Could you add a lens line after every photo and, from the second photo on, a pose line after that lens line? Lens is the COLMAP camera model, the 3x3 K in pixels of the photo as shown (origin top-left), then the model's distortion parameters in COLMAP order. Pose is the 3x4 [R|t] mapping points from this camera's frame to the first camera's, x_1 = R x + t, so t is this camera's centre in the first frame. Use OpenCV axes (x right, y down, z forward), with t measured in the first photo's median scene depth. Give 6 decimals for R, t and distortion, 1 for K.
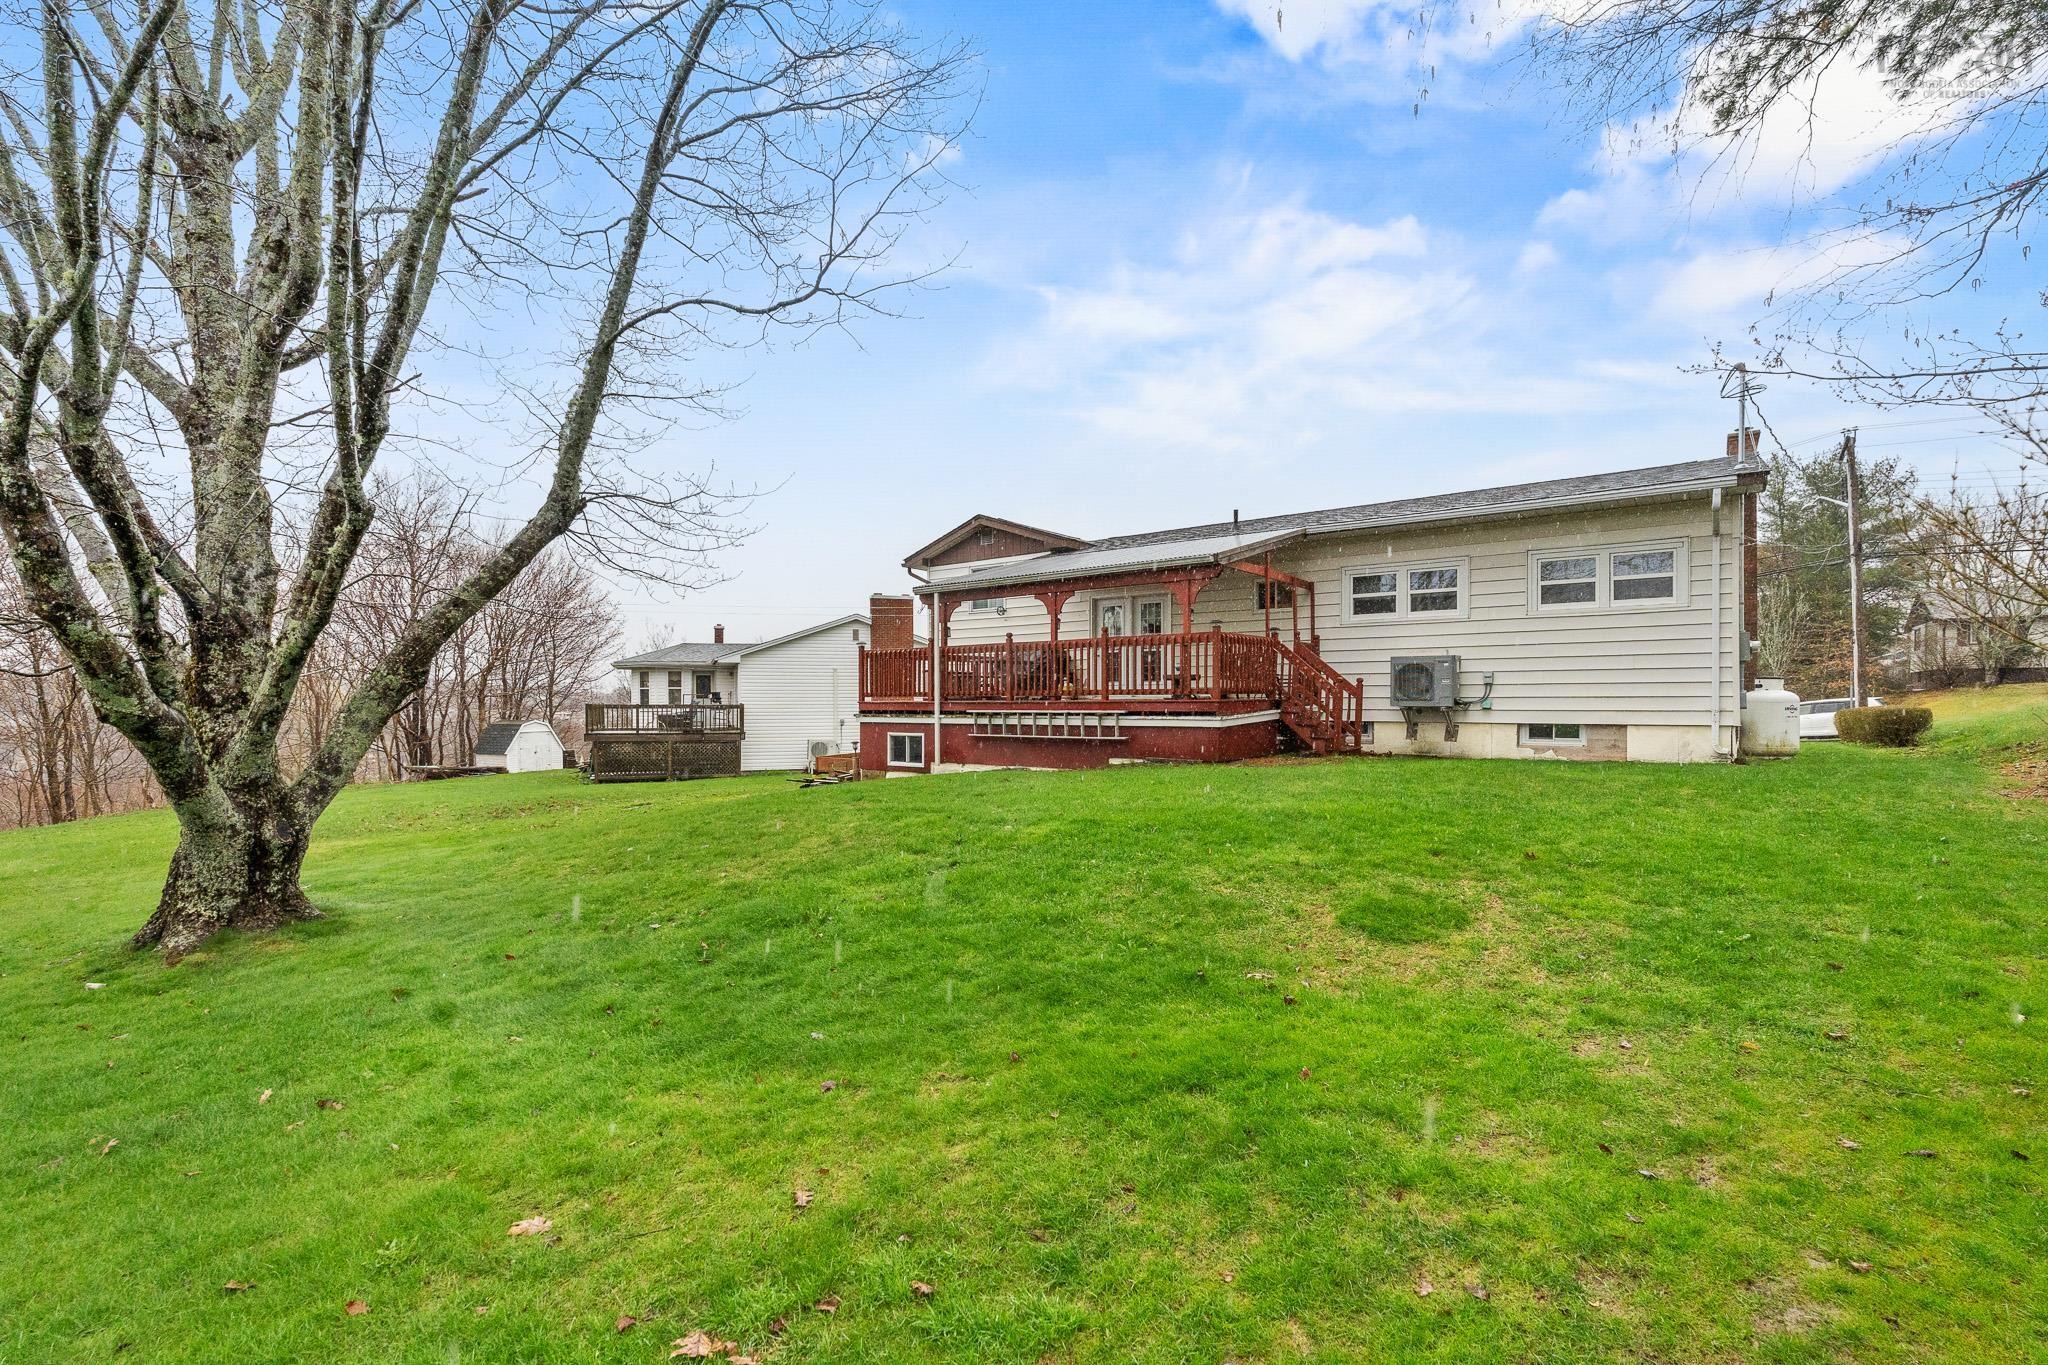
lens RADIAL K [[917.5, 0, 1034.5], [0, 917.5, 705.1], [0, 0, 1]] dist [-0.000555, 0.000013]
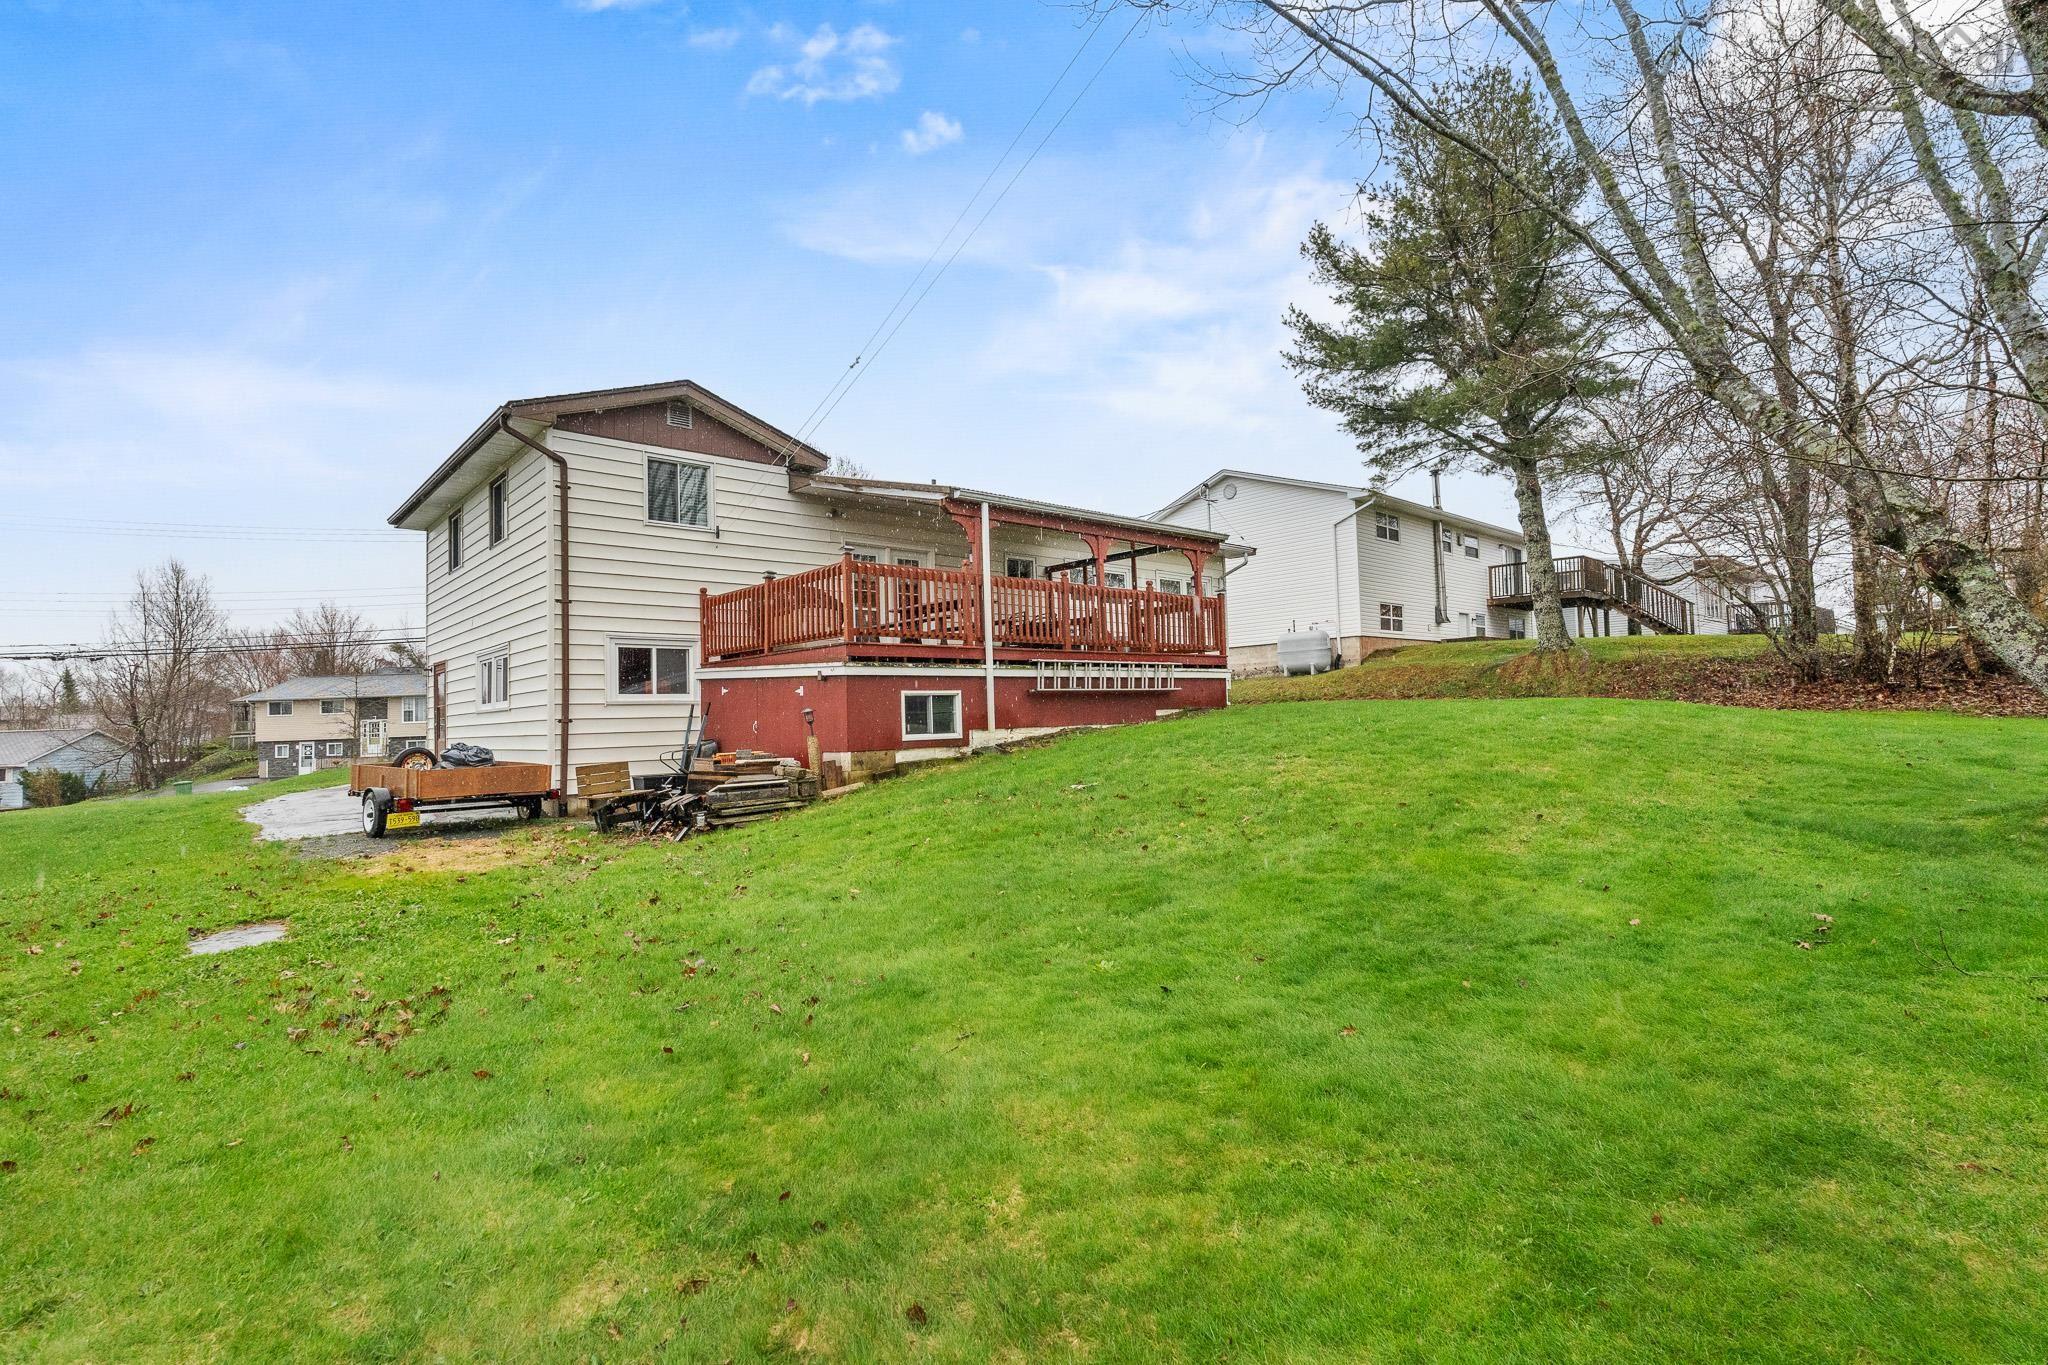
lens RADIAL K [[921.2, 0, 1028.7], [0, 921.2, 674.5], [0, 0, 1]] dist [0.002972, 0.000341]
pose [[0.210095, 0.043654, 0.976706, -0.868042], [0.033692, 0.998086, -0.051857, 0.061244], [-0.977100, 0.043802, 0.208222, 0.850166]]
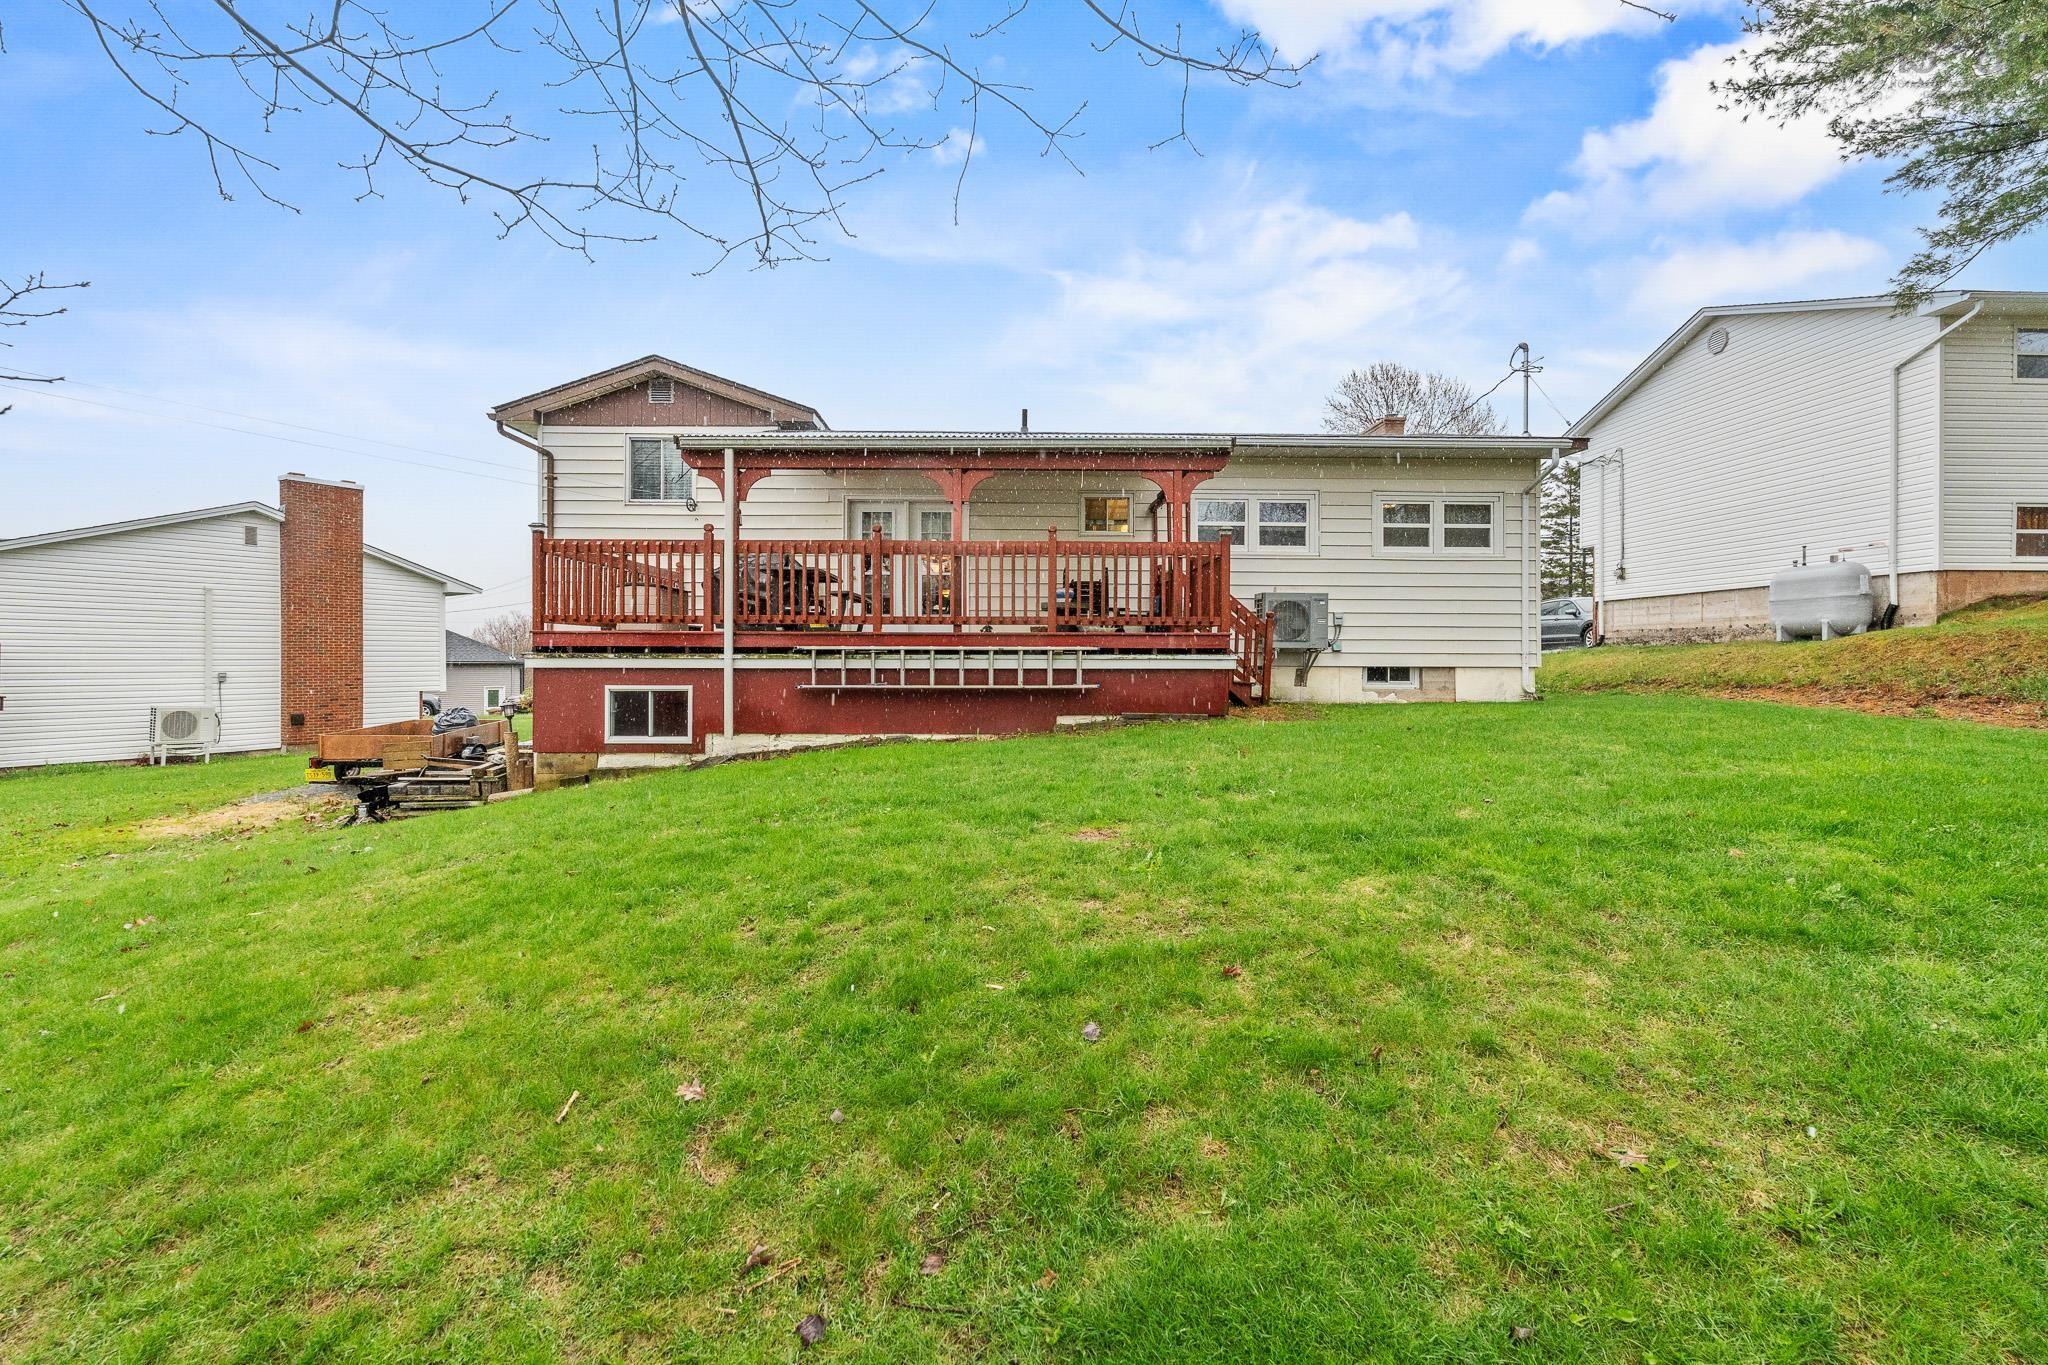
lens RADIAL K [[890.8, 0, 1031.2], [0, 890.8, 665.7], [0, 0, 1]] dist [-0.001303, 0.000296]
pose [[0.790672, 0.001320, 0.612239, -0.318048], [-0.003499, 0.999991, 0.002363, 0.017005], [-0.612230, -0.004011, 0.790669, 0.442830]]
